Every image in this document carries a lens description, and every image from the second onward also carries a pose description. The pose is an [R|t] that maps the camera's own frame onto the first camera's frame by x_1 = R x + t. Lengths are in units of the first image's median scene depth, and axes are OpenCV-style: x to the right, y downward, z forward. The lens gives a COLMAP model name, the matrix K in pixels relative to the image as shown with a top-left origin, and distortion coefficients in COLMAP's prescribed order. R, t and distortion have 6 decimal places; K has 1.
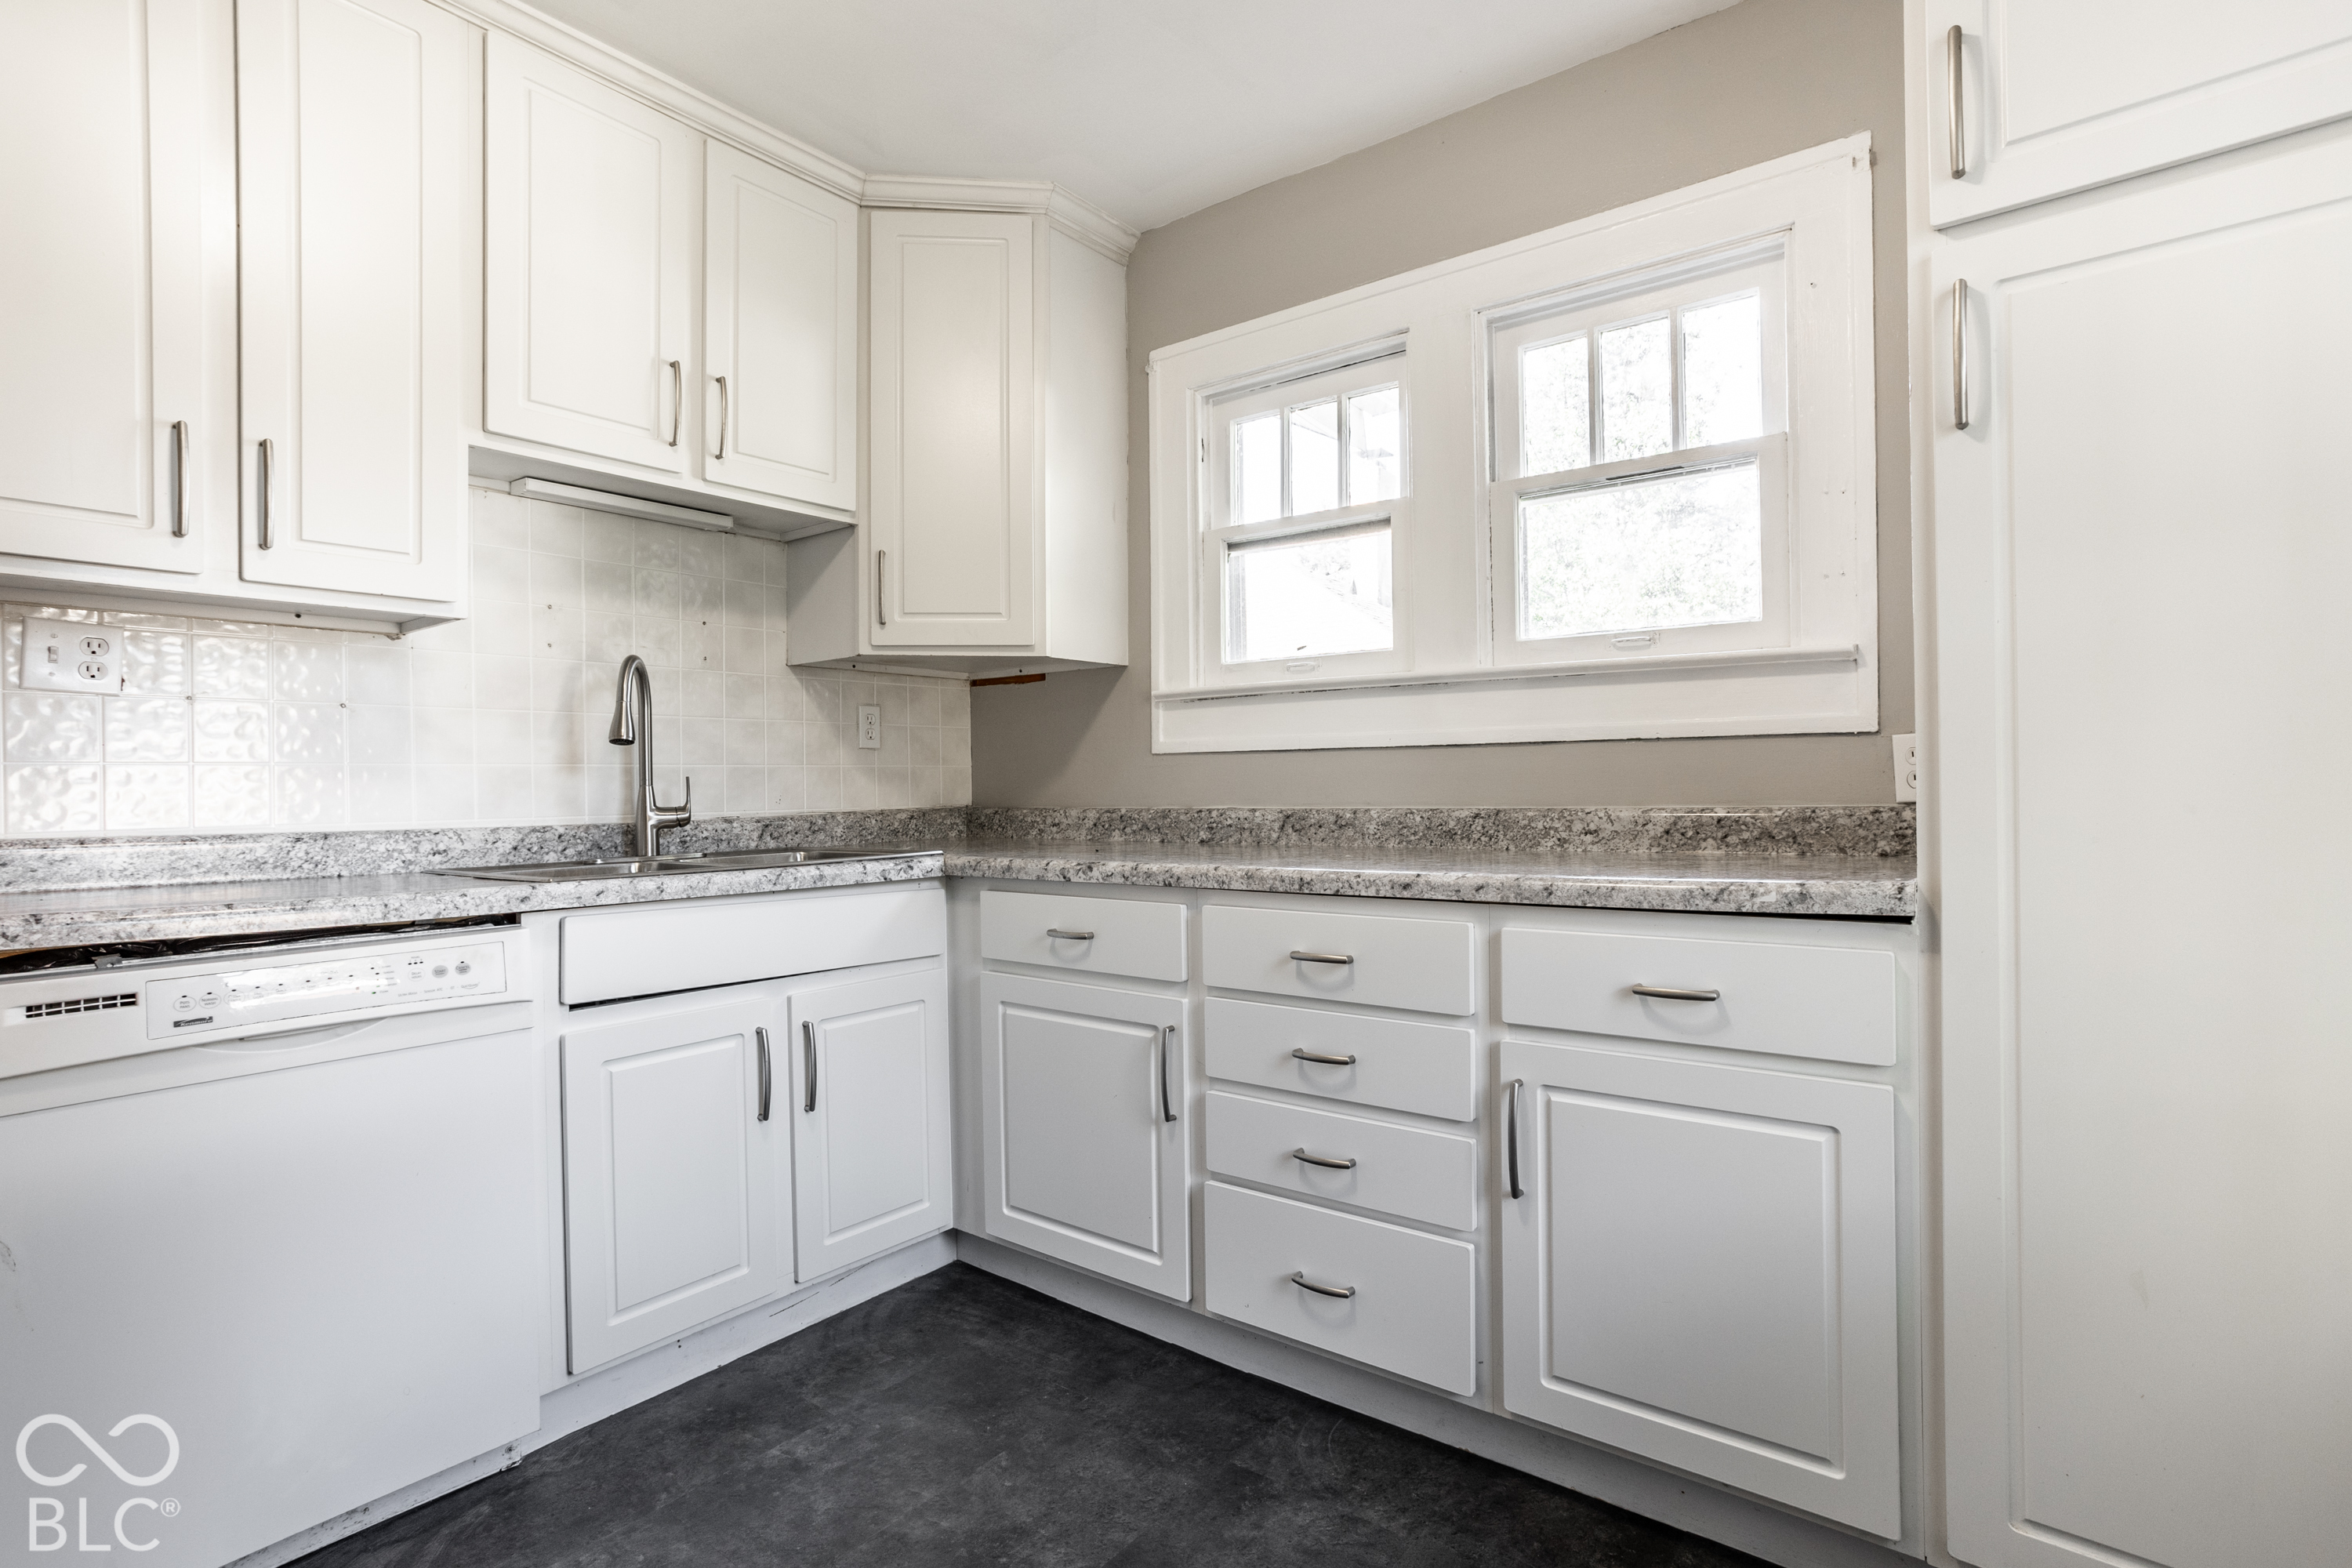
lens RADIAL K [[1149.0, 0, 1172.8], [0, 1149.0, 782.2], [0, 0, 1]] dist [-0.012833, 0.003425]
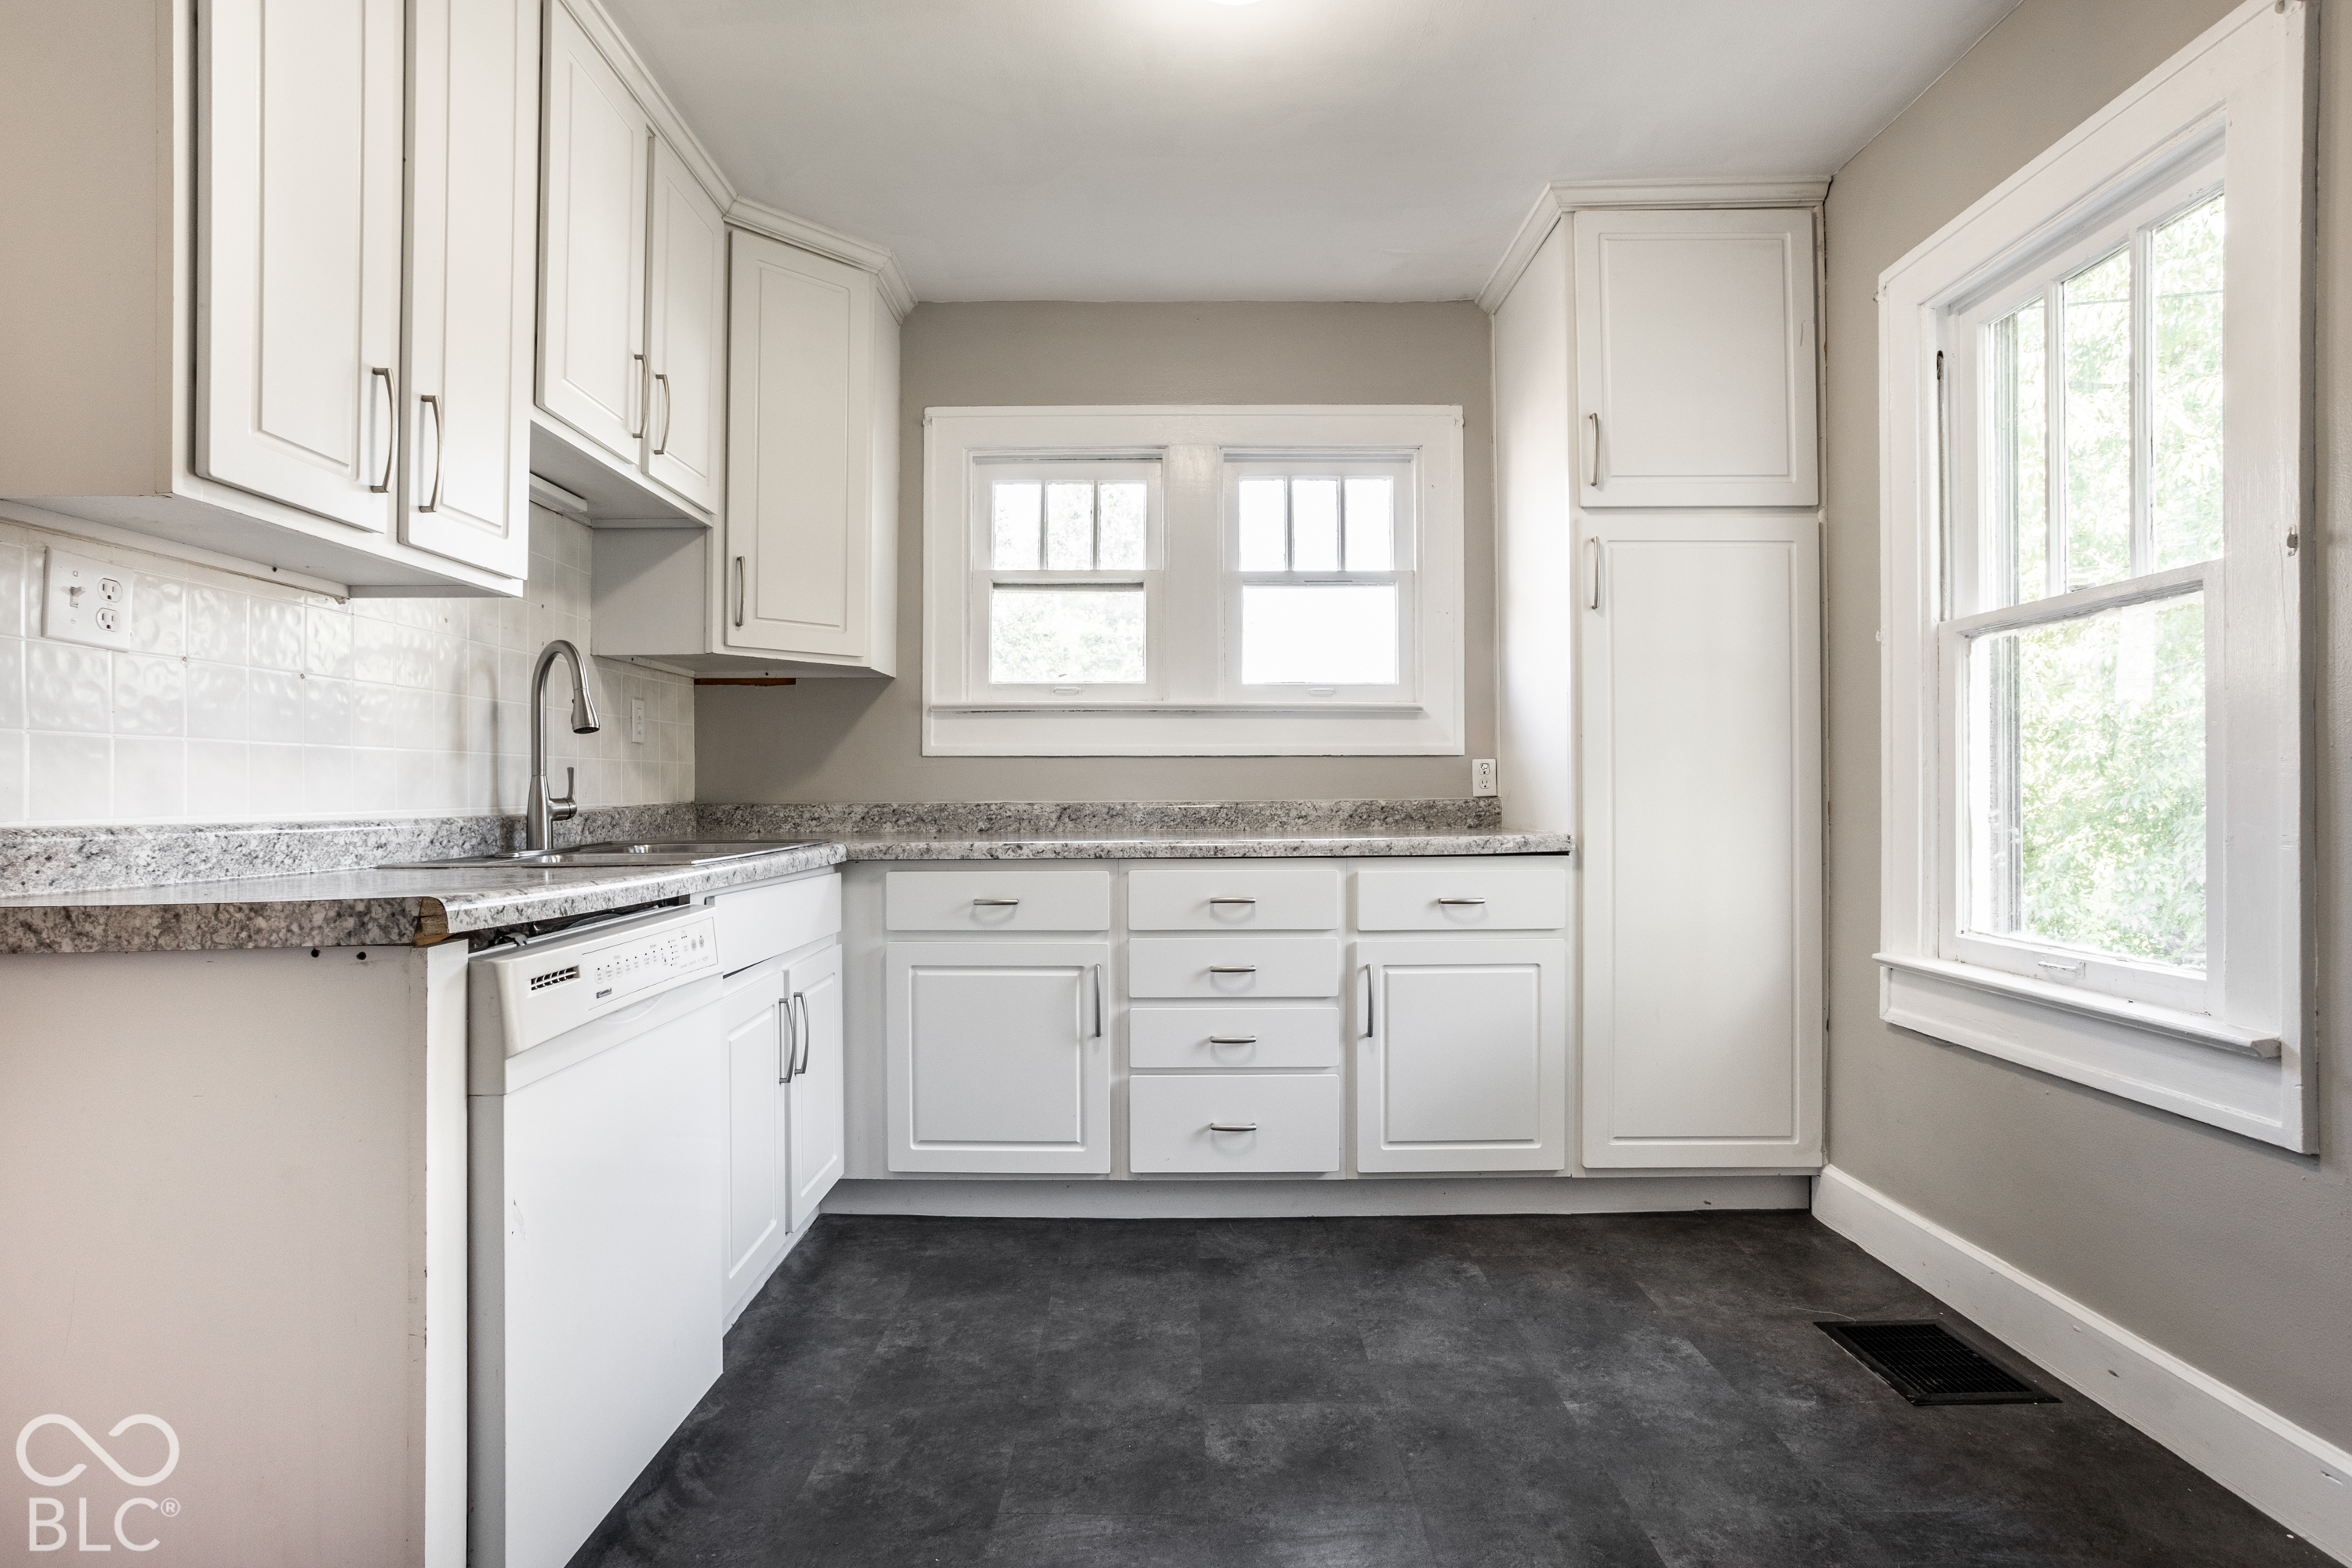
lens RADIAL K [[1149.0, 0, 1186.9], [0, 1149.0, 788.2], [0, 0, 1]] dist [-0.012833, 0.003425]
pose [[0.786243, 0.010007, 0.617837, -0.707328], [-0.007377, 0.999950, -0.006808, 0.018164], [-0.617874, 0.000795, 0.786277, -0.091619]]
